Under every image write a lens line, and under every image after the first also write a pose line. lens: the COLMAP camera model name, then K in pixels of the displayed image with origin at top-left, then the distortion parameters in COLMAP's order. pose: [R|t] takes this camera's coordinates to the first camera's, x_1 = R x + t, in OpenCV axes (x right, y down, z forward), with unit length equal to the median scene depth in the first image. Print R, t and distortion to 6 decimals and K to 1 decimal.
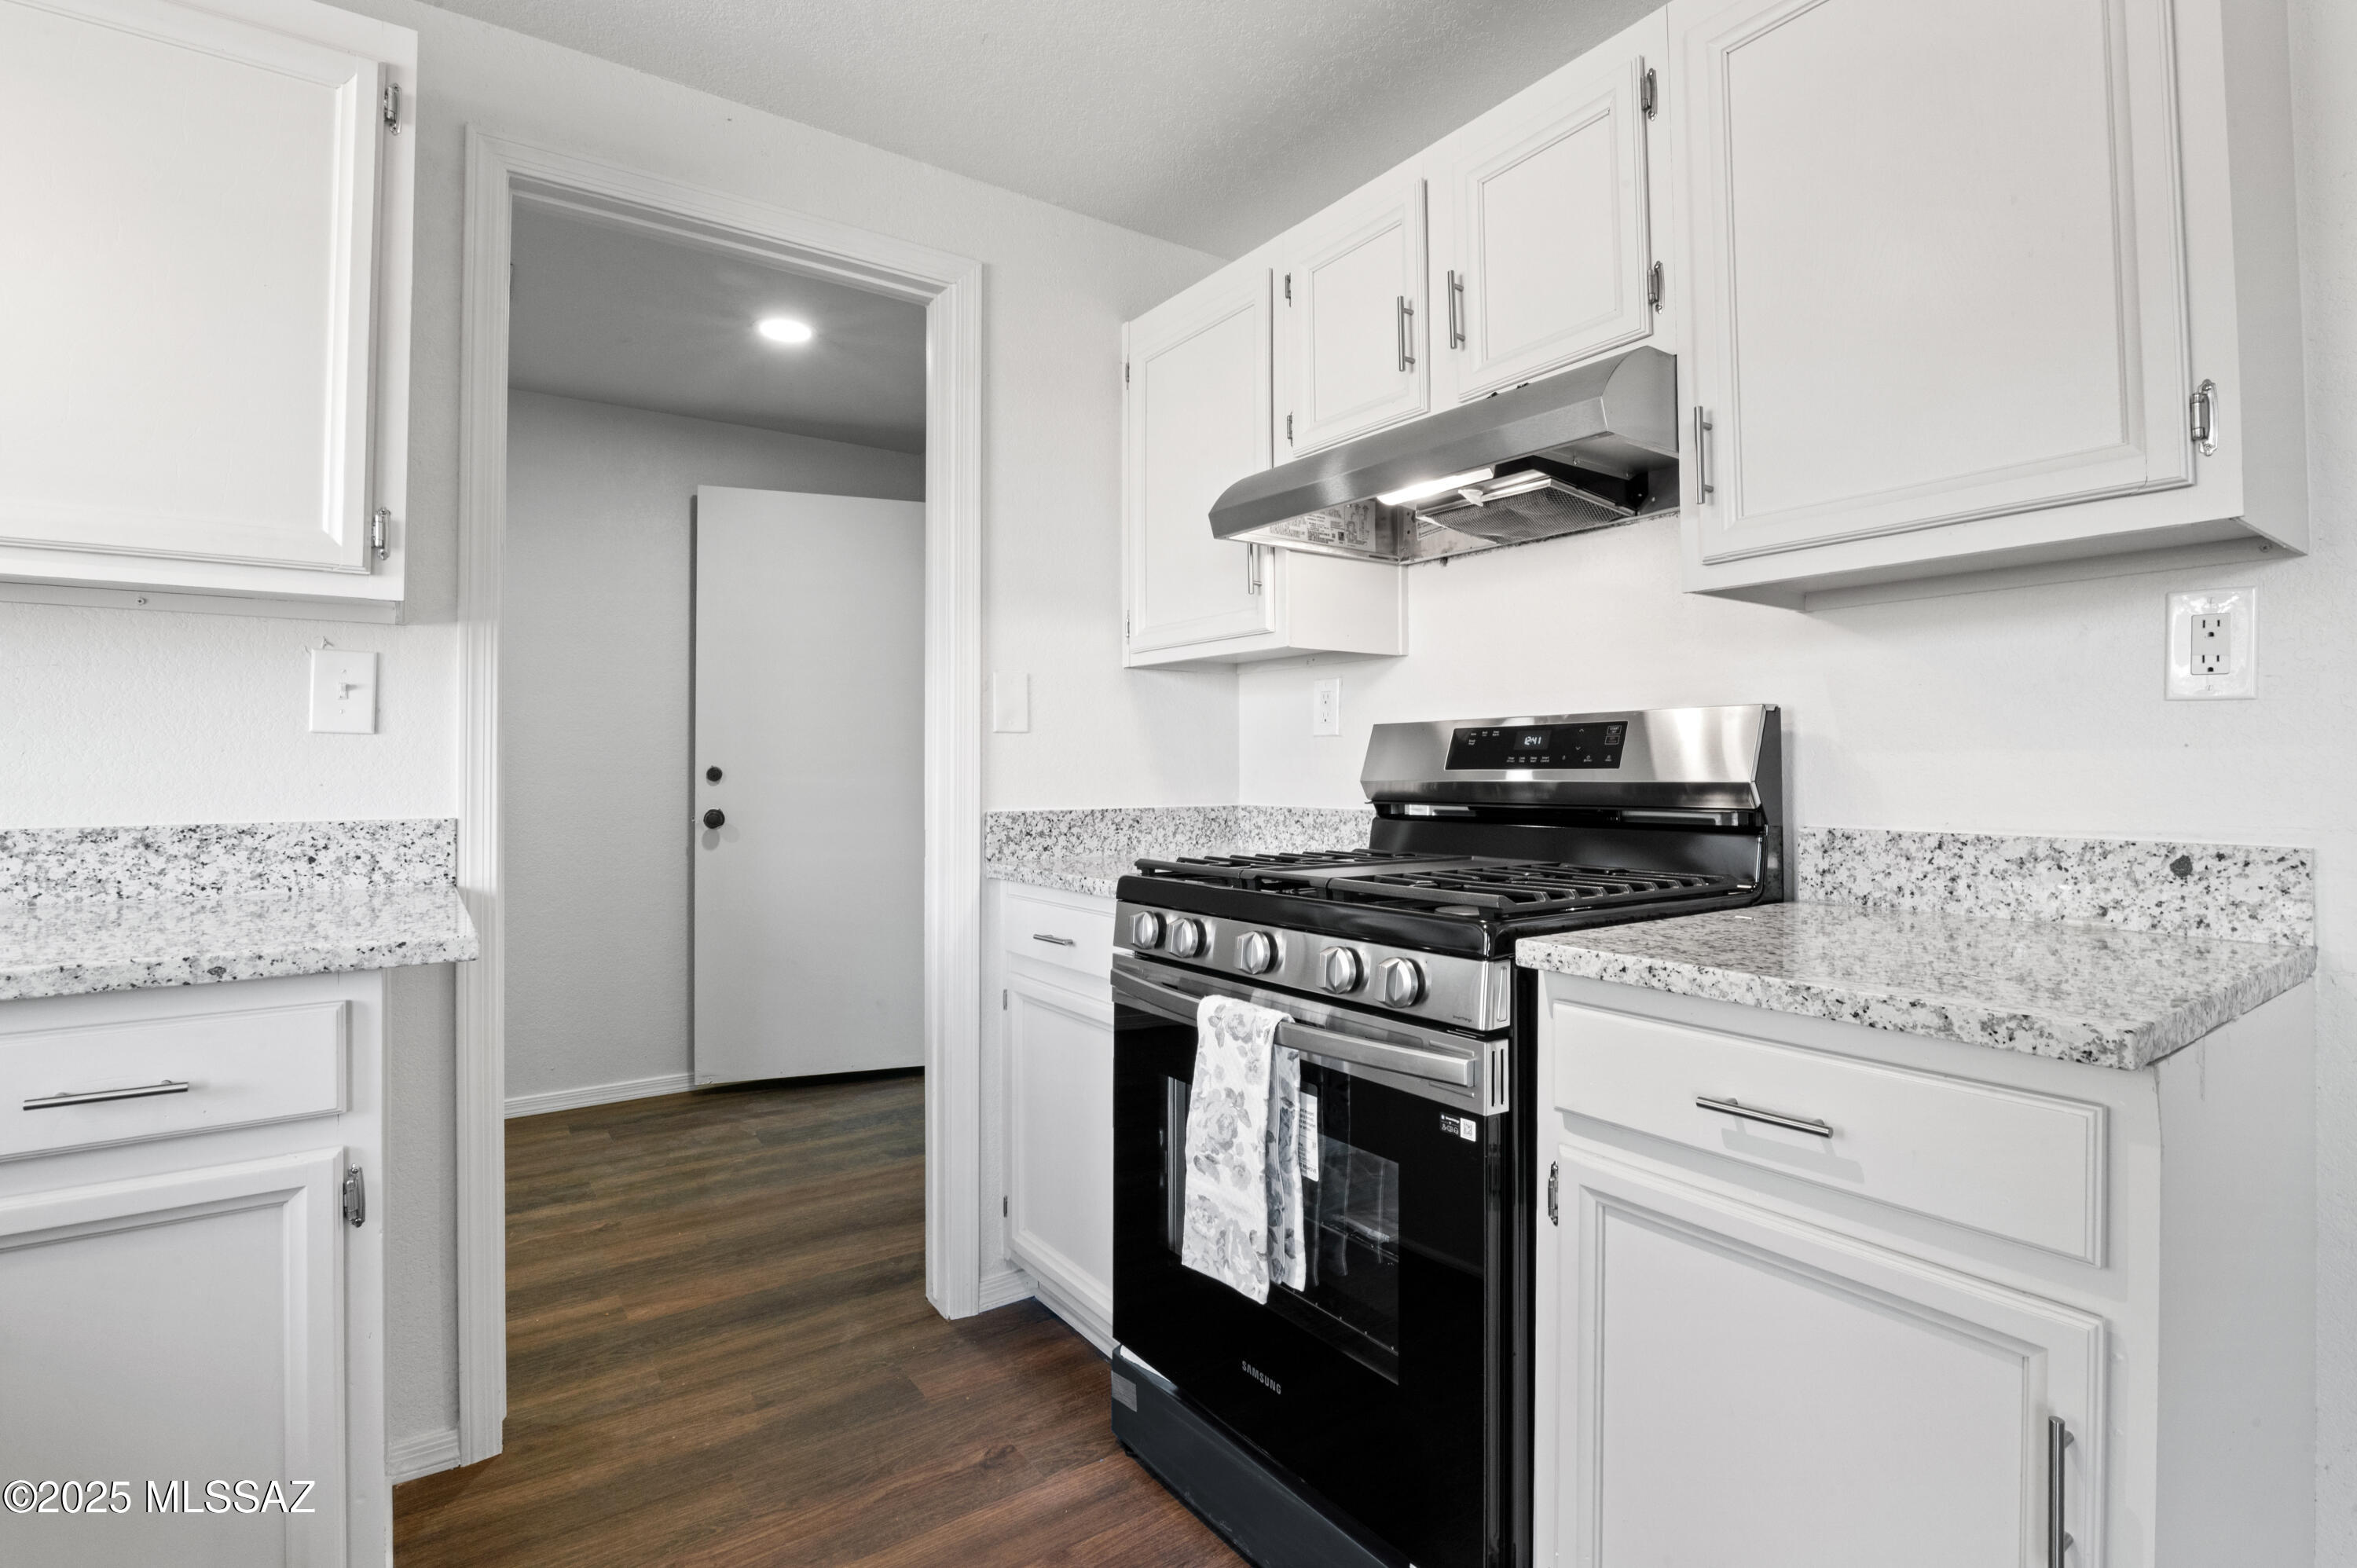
lens RADIAL K [[1120.8, 0, 1178.6], [0, 1120.8, 790.0], [0, 0, 1]] dist [-0.003995, -0.000549]
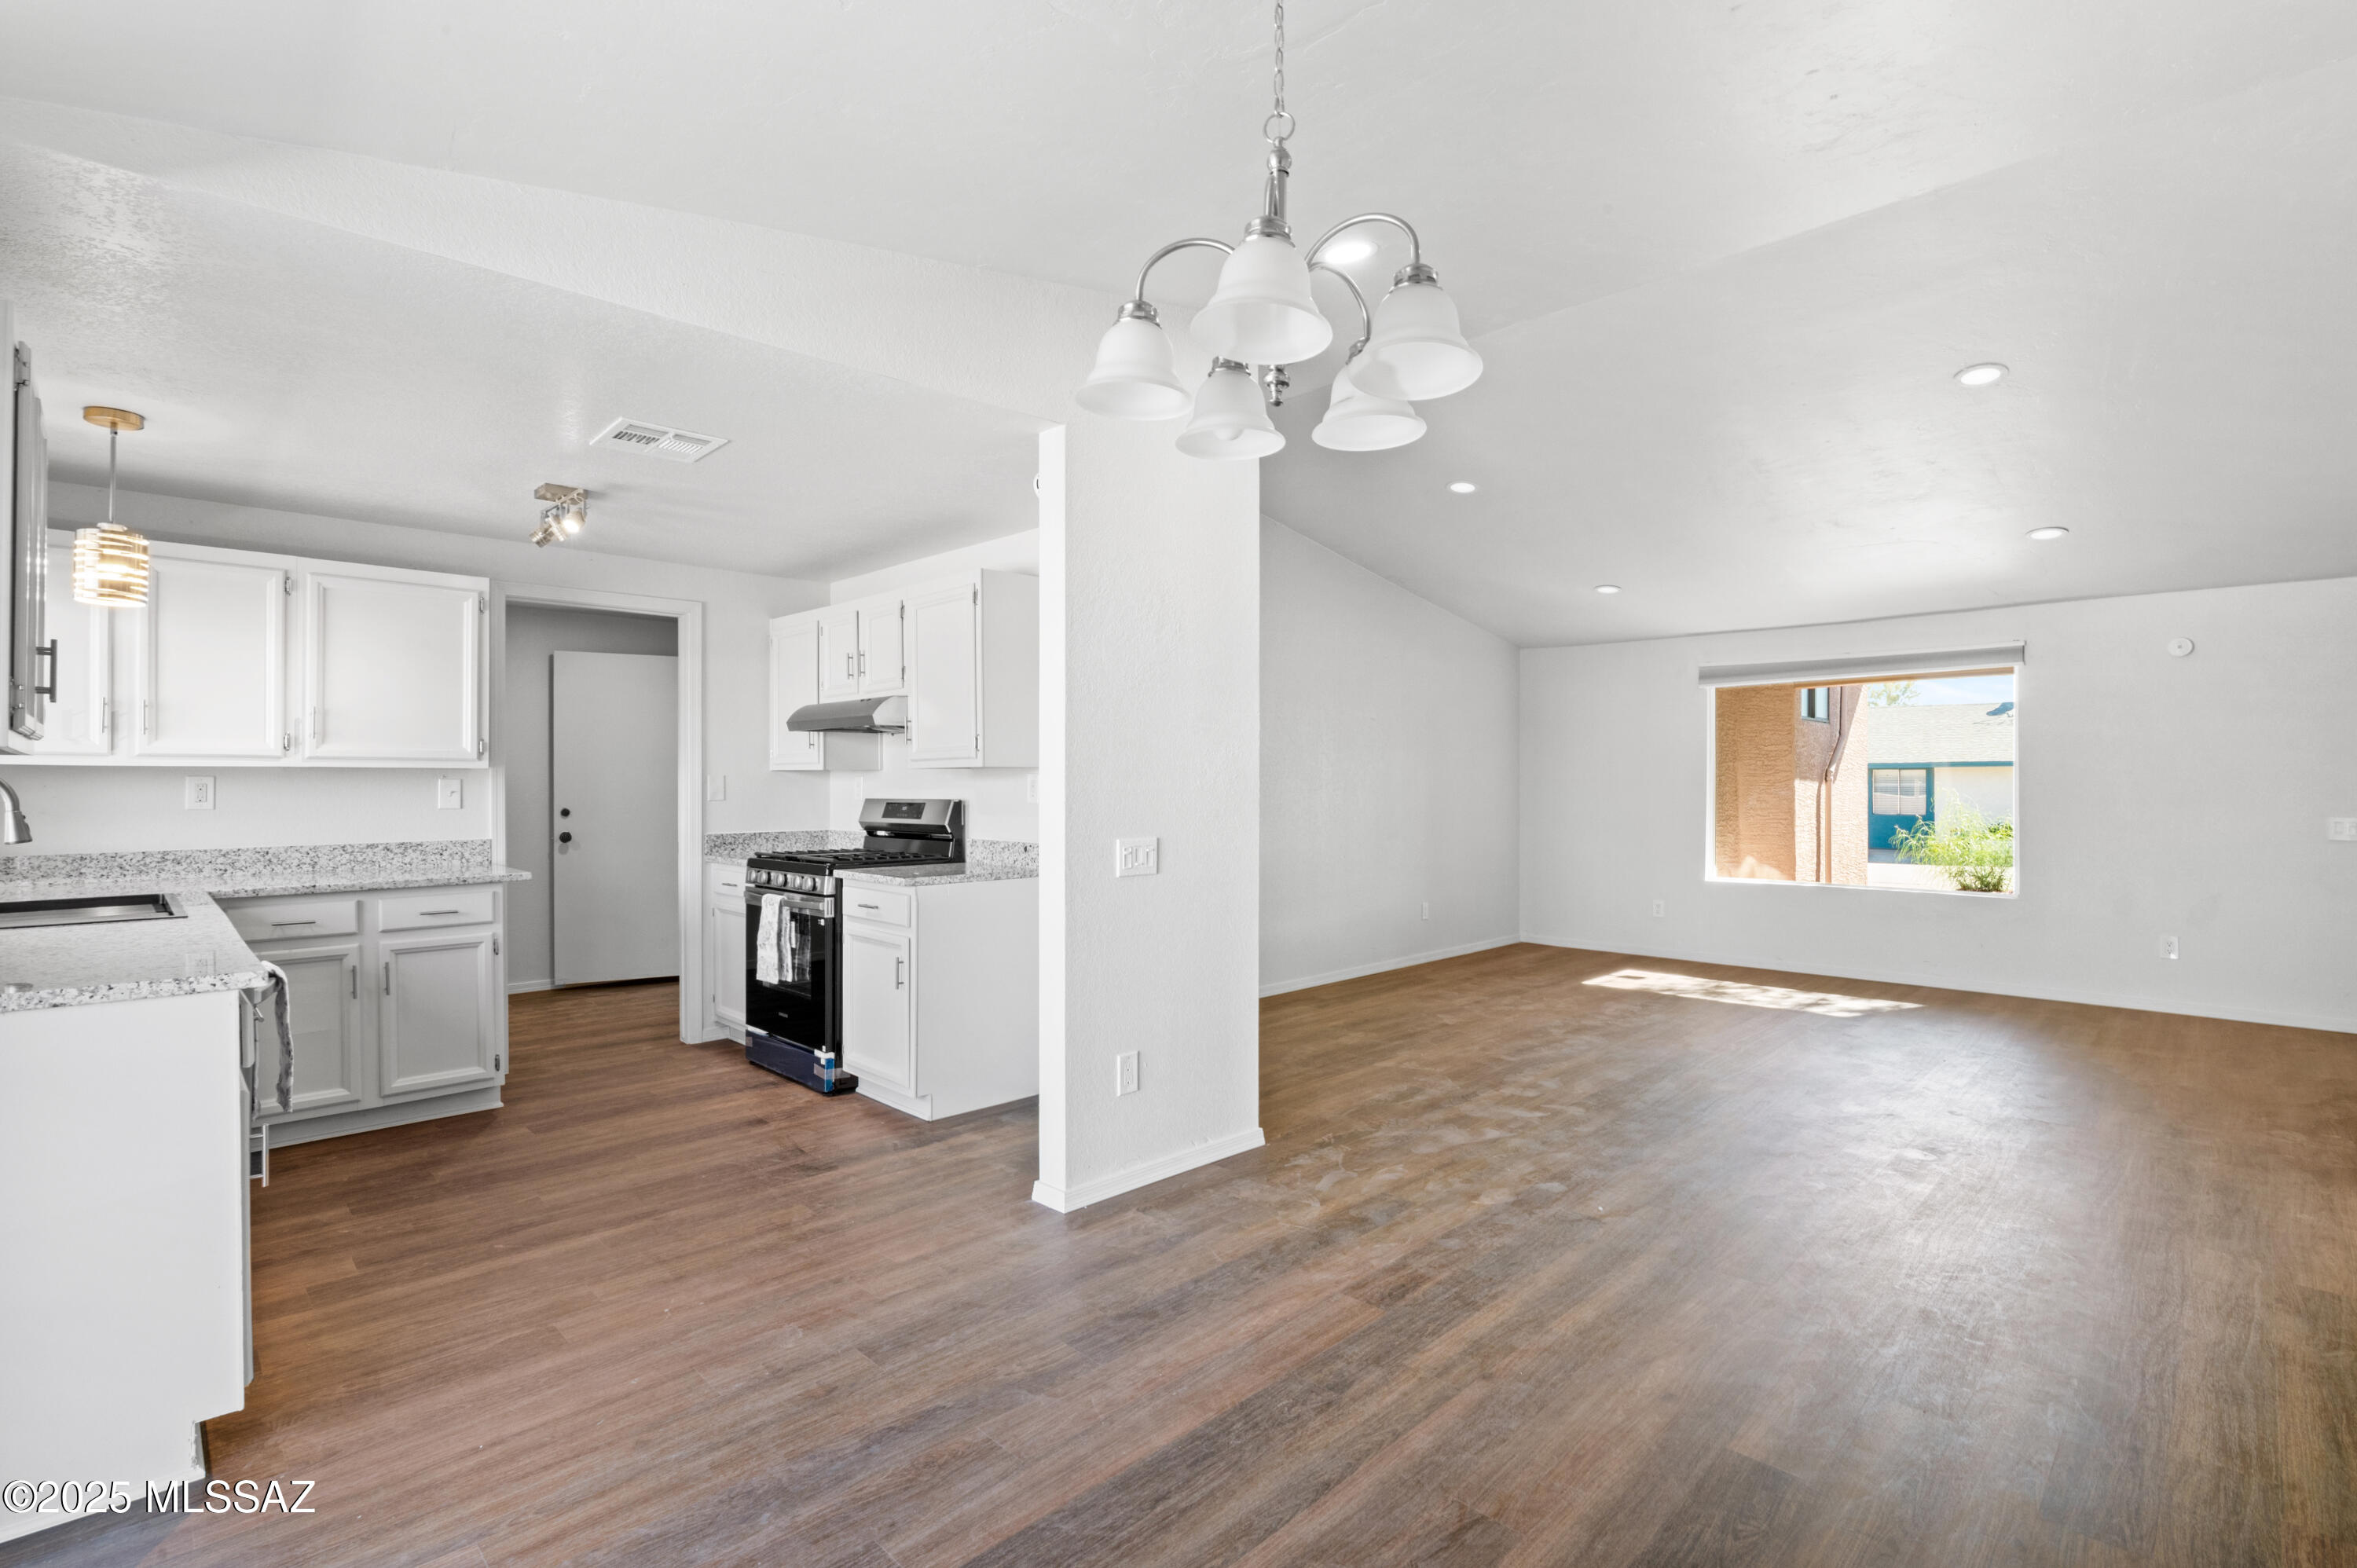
lens RADIAL K [[1105.7, 0, 1171.8], [0, 1105.7, 797.0], [0, 0, 1]] dist [-0.018231, 0.000012]
pose [[0.987479, -0.003435, 0.157711, 0.592436], [0.004061, 0.999985, -0.003645, -0.063463], [-0.157696, 0.004239, 0.987479, -1.981585]]
